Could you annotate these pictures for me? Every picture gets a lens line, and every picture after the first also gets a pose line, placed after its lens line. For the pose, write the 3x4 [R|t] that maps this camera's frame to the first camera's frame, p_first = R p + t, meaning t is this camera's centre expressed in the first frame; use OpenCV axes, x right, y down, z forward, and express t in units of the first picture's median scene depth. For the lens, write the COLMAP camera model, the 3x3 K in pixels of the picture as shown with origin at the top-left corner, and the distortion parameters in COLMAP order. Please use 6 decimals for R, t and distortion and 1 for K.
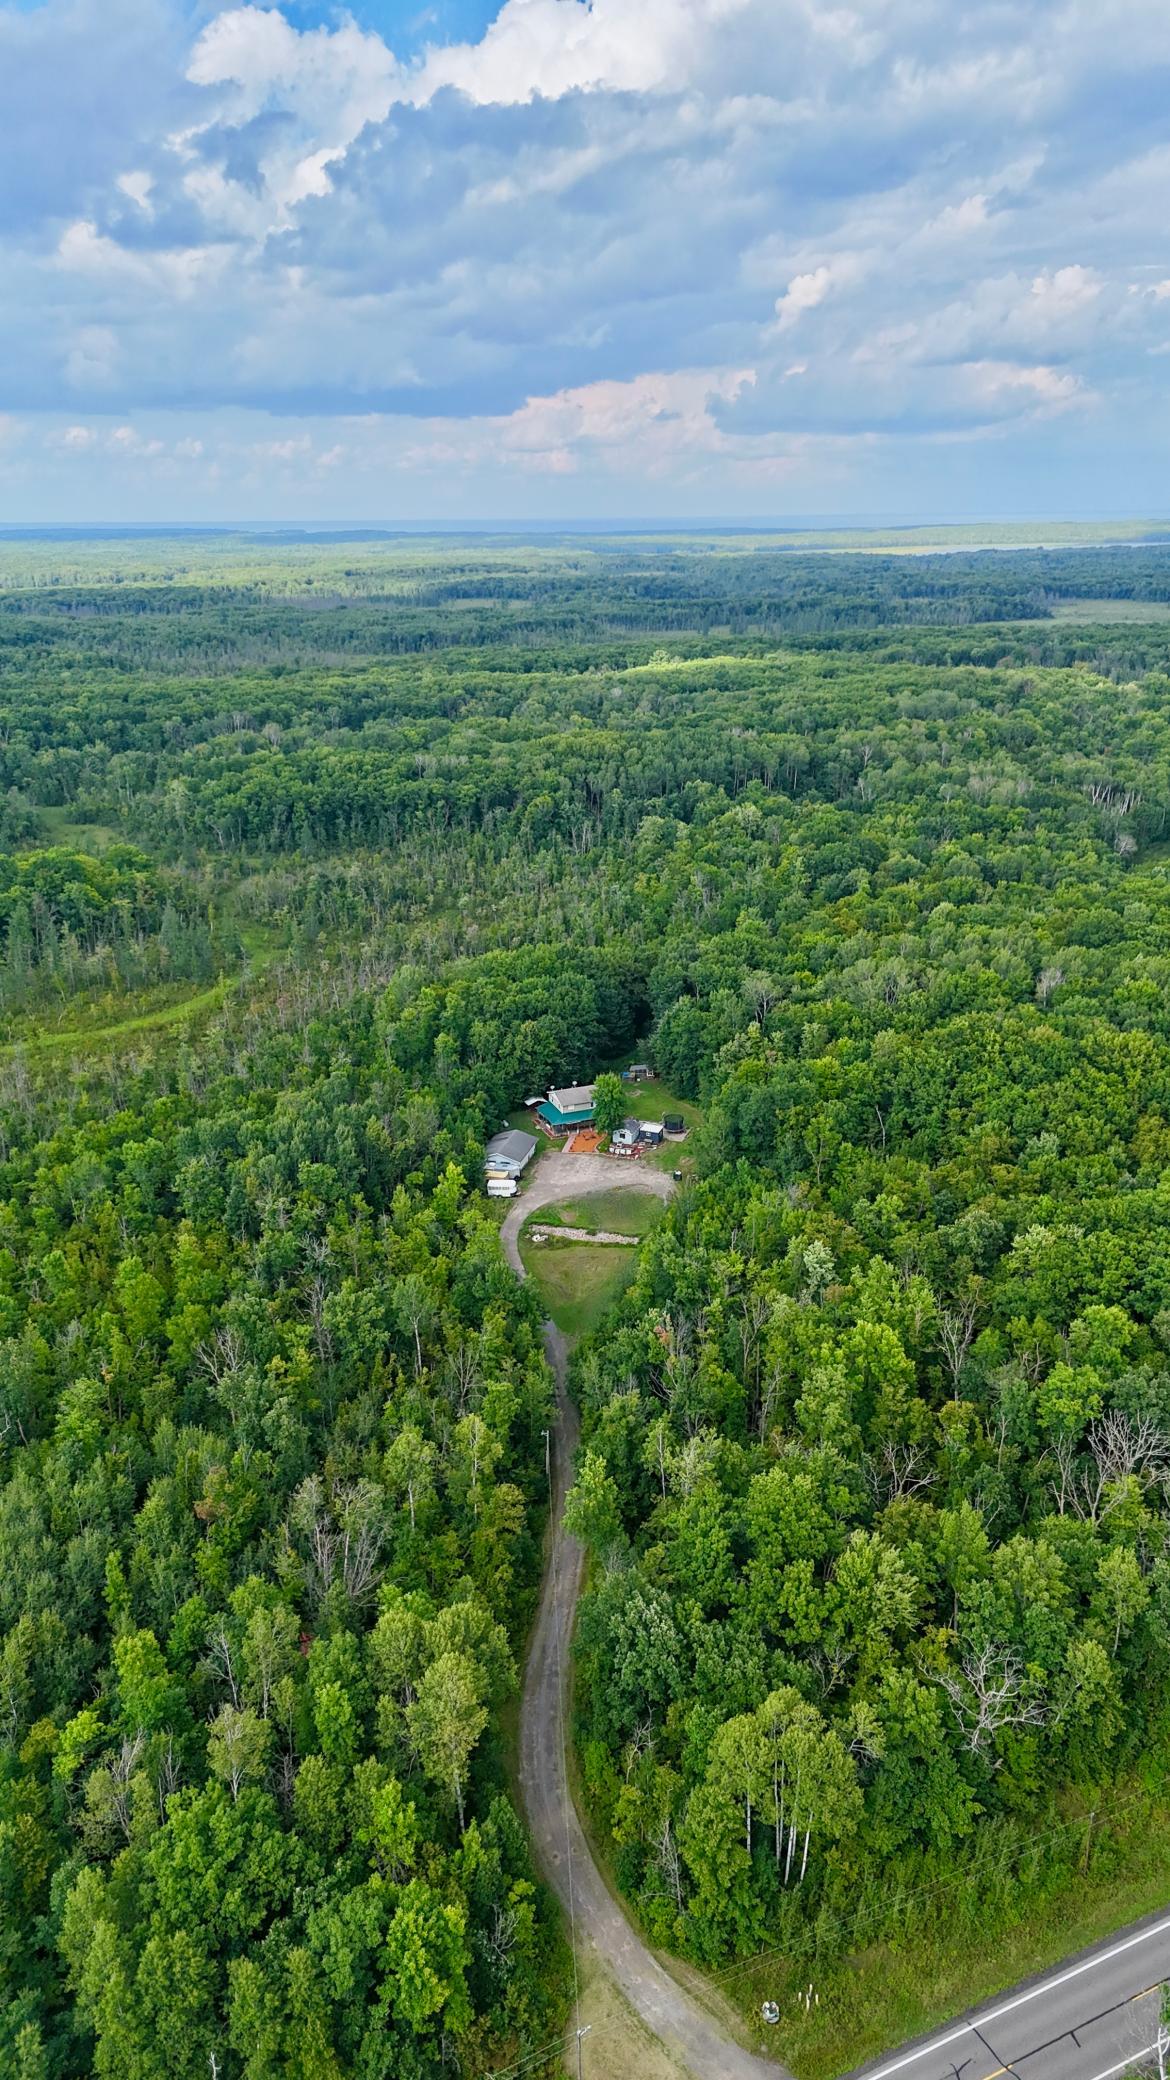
lens RADIAL K [[1501.6, 0, 587.6], [0, 1501.6, 1058.5], [0, 0, 1]] dist [0.141991, -0.347648]
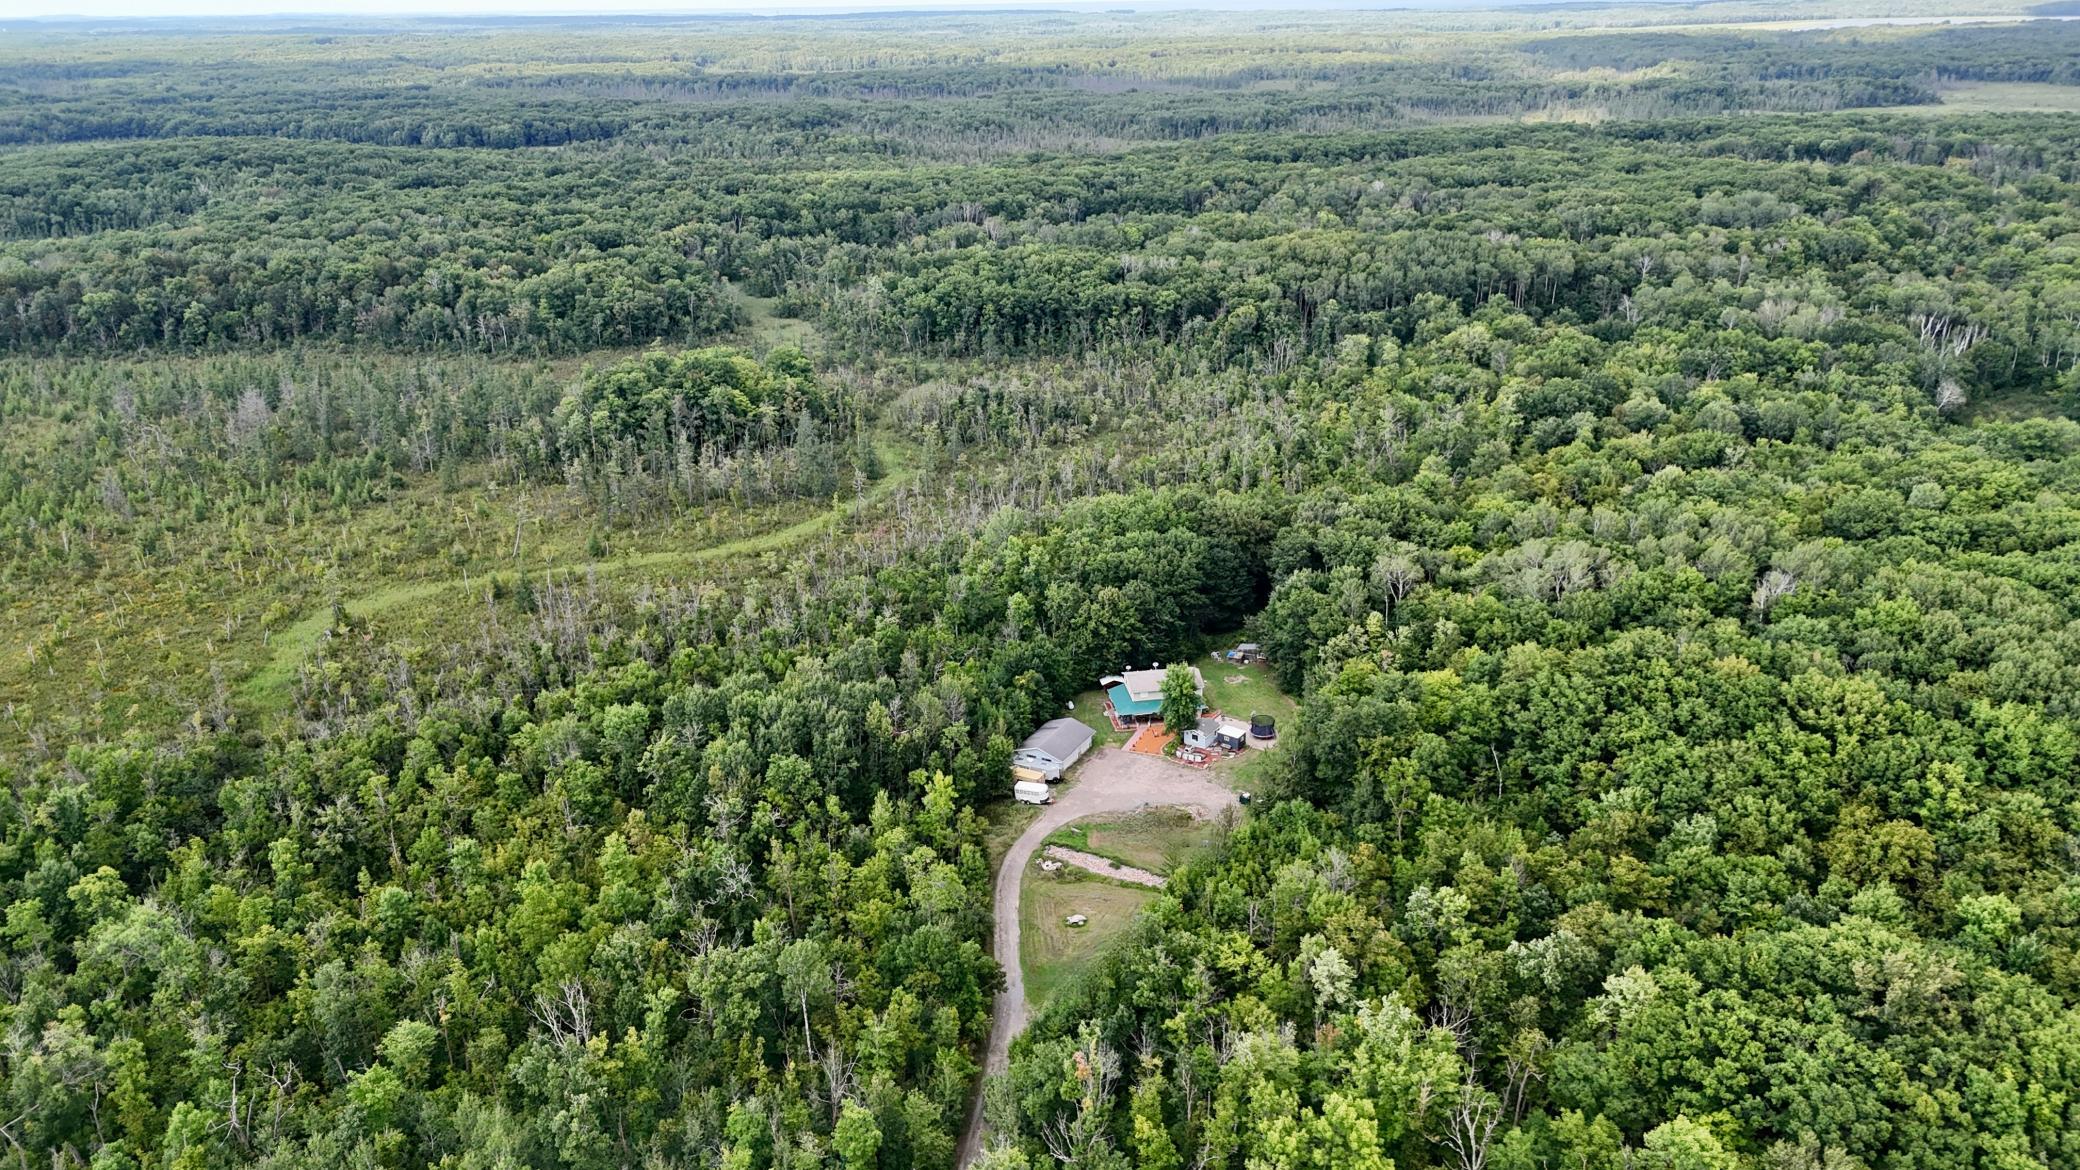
lens RADIAL K [[1515.3, 0, 1048.0], [0, 1515.3, 587.8], [0, 0, 1]] dist [0.075288, -0.079241]
pose [[0.973498, 0.075935, -0.215721, 0.072475], [-0.070060, 0.996937, 0.034764, -0.033728], [0.217701, -0.018729, 0.975836, 0.097515]]
